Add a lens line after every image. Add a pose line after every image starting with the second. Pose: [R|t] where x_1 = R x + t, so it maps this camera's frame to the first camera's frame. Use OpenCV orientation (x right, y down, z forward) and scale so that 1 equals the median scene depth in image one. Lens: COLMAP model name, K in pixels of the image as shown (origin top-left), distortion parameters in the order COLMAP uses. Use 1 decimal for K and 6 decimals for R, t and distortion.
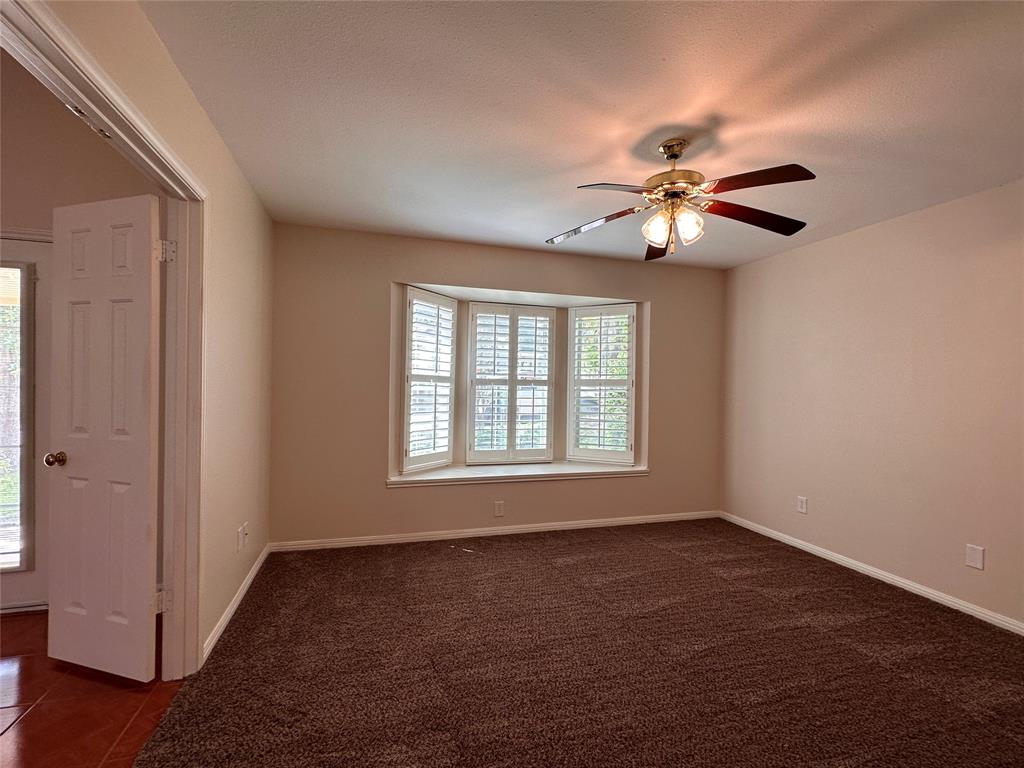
lens RADIAL K [[469.0, 0, 518.6], [0, 469.0, 386.7], [0, 0, 1]] dist [-0.000375, 0.000027]
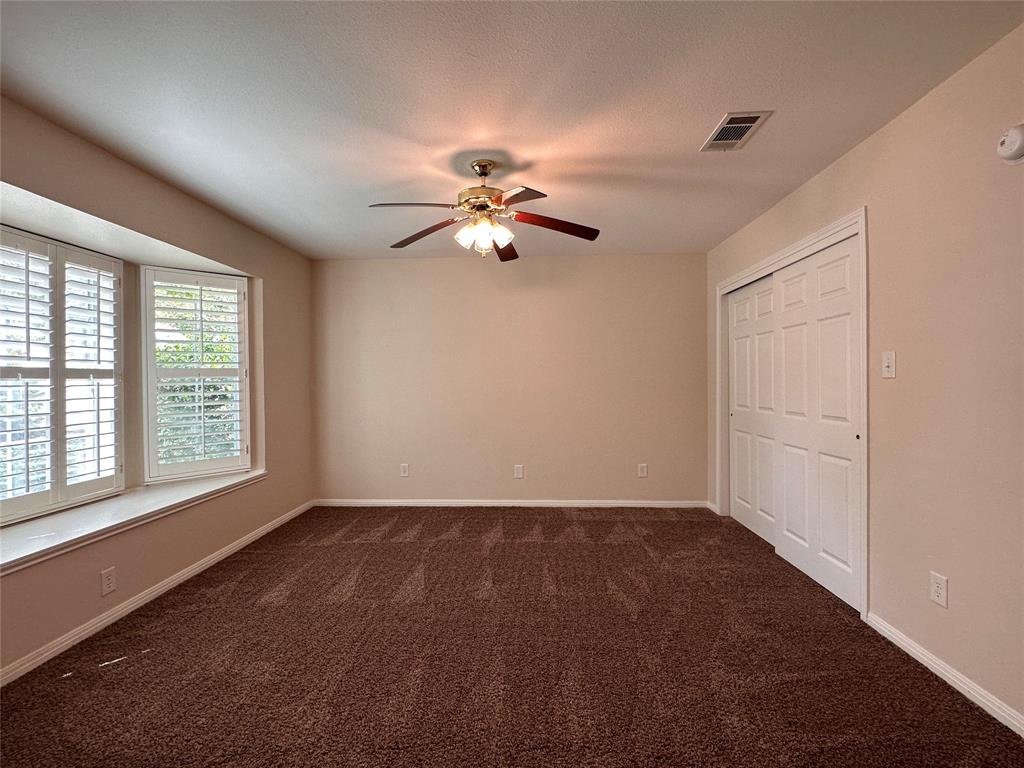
lens RADIAL K [[466.8, 0, 512.0], [0, 466.8, 384.0], [0, 0, 1]] dist [-0.001432, -0.000181]
pose [[0.343541, -0.029111, 0.938686, -0.376558], [0.022628, 0.999486, 0.022716, 0.003864], [-0.938865, 0.013437, 0.344023, 0.268706]]
